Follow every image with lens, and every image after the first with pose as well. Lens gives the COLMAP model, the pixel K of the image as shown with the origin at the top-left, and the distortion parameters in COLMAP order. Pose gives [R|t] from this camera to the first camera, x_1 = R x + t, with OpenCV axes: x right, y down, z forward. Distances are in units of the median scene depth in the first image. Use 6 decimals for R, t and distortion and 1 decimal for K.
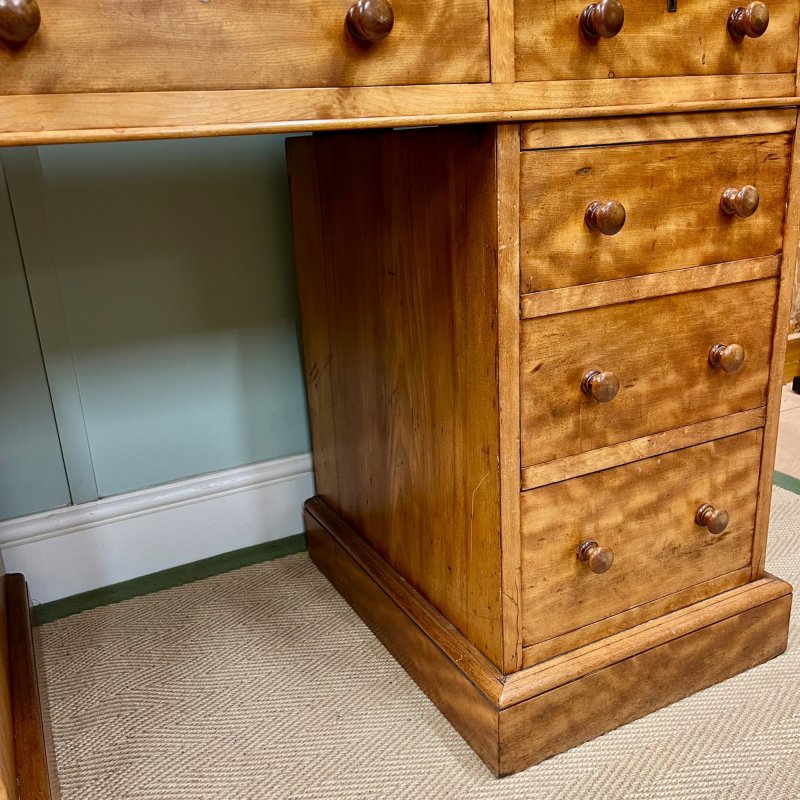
lens RADIAL K [[802.1, 0, 400.9], [0, 802.1, 414.1], [0, 0, 1]] dist [0.055469, -0.069001]
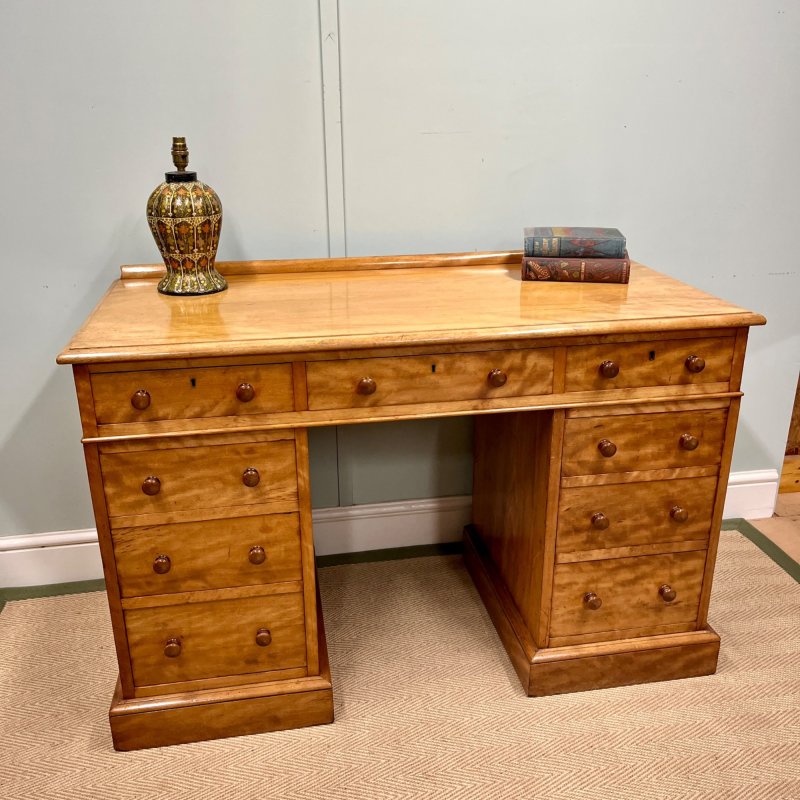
lens RADIAL K [[812.9, 0, 400.0], [0, 812.9, 400.0], [0, 0, 1]] dist [0.056339, -0.063416]
pose [[0.956095, 0.148075, -0.252897, 0.218400], [-0.135697, 0.988563, 0.065807, -0.372021], [0.259749, -0.028600, 0.965253, -1.028443]]
